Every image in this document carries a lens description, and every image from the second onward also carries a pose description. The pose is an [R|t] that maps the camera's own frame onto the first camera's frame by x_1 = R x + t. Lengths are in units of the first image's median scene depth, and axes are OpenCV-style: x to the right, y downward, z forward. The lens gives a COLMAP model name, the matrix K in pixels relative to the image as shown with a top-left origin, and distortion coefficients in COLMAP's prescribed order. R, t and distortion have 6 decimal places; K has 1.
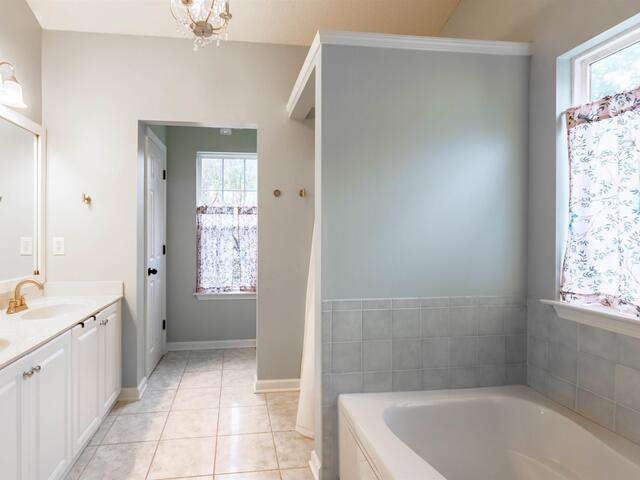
lens RADIAL K [[340.0, 0, 353.1], [0, 340.0, 230.7], [0, 0, 1]] dist [0.002571, 0.001980]
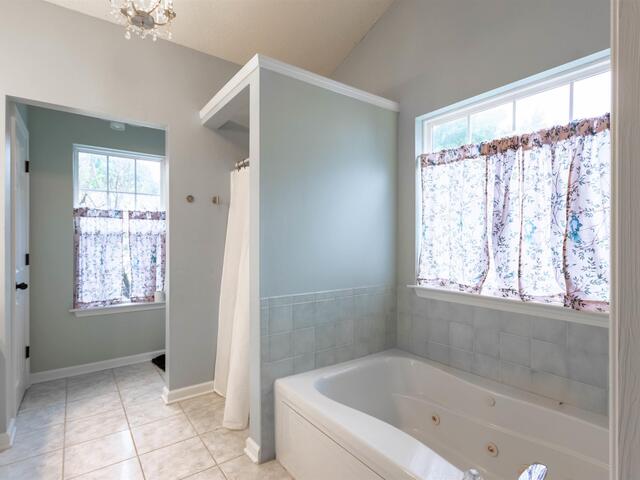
lens RADIAL K [[340.0, 0, 313.4], [0, 340.0, 242.9], [0, 0, 1]] dist [0.002571, 0.001980]
pose [[0.873155, -0.001604, 0.487440, -0.469469], [0.000992, 0.999998, 0.001514, 0.021370], [-0.487442, -0.000838, 0.873155, -0.051204]]
